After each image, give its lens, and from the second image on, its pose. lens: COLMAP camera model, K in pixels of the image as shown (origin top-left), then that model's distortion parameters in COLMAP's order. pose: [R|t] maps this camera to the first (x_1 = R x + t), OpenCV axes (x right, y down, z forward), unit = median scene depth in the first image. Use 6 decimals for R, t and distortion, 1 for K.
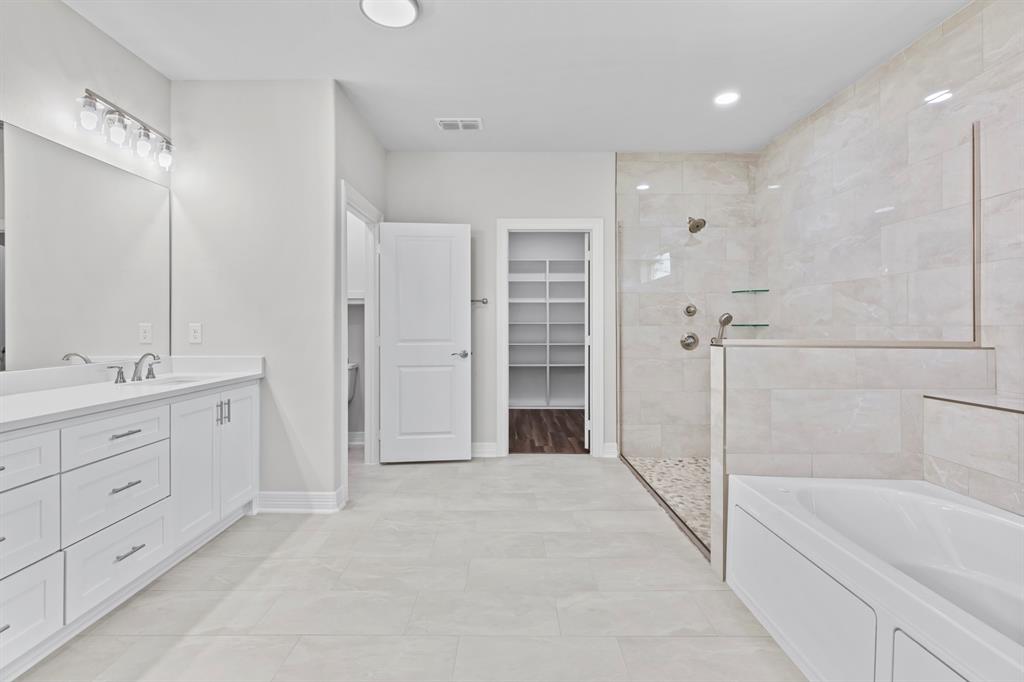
lens RADIAL K [[459.3, 0, 508.1], [0, 459.3, 330.3], [0, 0, 1]] dist [0.002546, -0.000043]
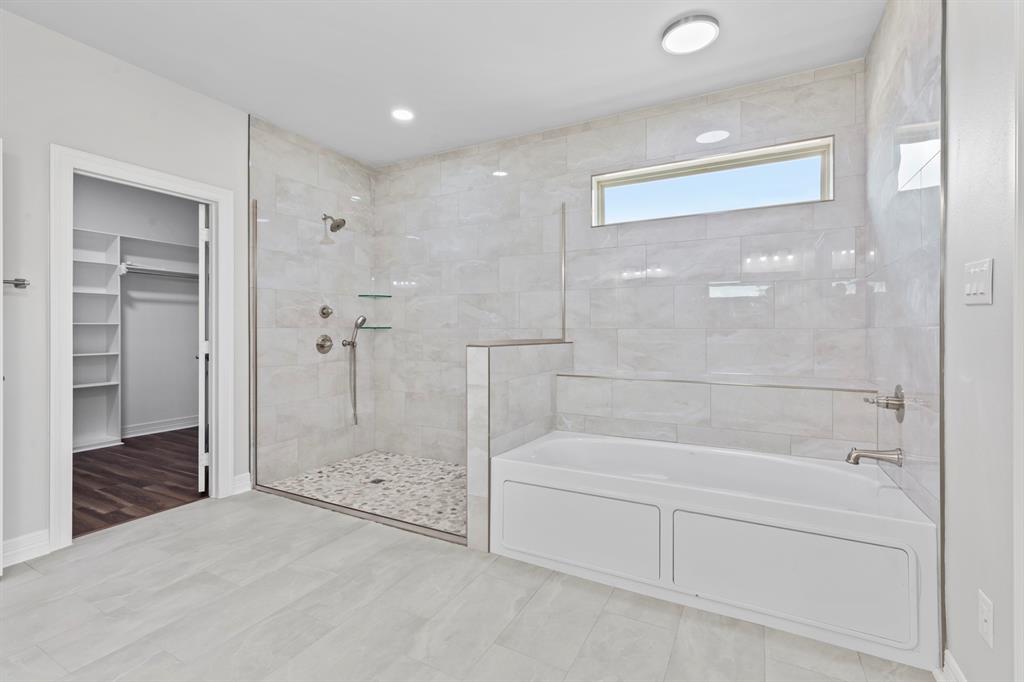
lens RADIAL K [[459.3, 0, 508.1], [0, 459.3, 330.3], [0, 0, 1]] dist [0.002546, -0.000043]
pose [[0.478683, -0.001945, 0.877986, -0.293826], [0.005817, 0.999983, -0.000956, -0.002123], [-0.877969, 0.005565, 0.478686, 0.237393]]
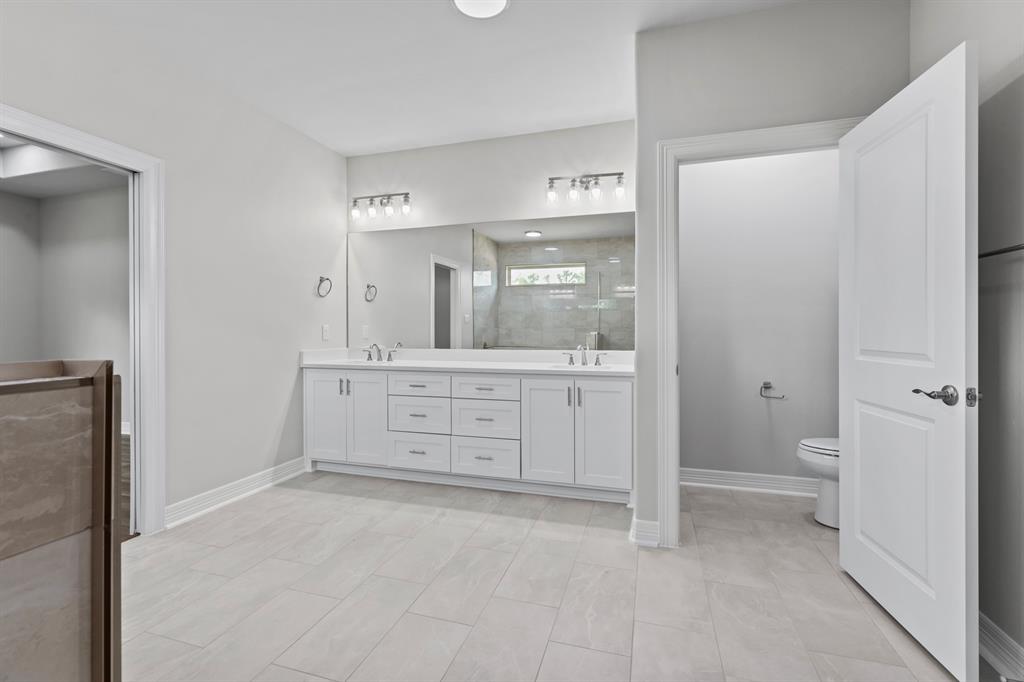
lens RADIAL K [[459.3, 0, 508.1], [0, 459.3, 330.3], [0, 0, 1]] dist [0.002546, -0.000043]
pose [[-0.298213, 0.007517, -0.954470, 0.404387], [-0.002412, 0.999960, 0.008629, -0.004822], [0.954496, 0.004876, -0.298183, 0.821142]]
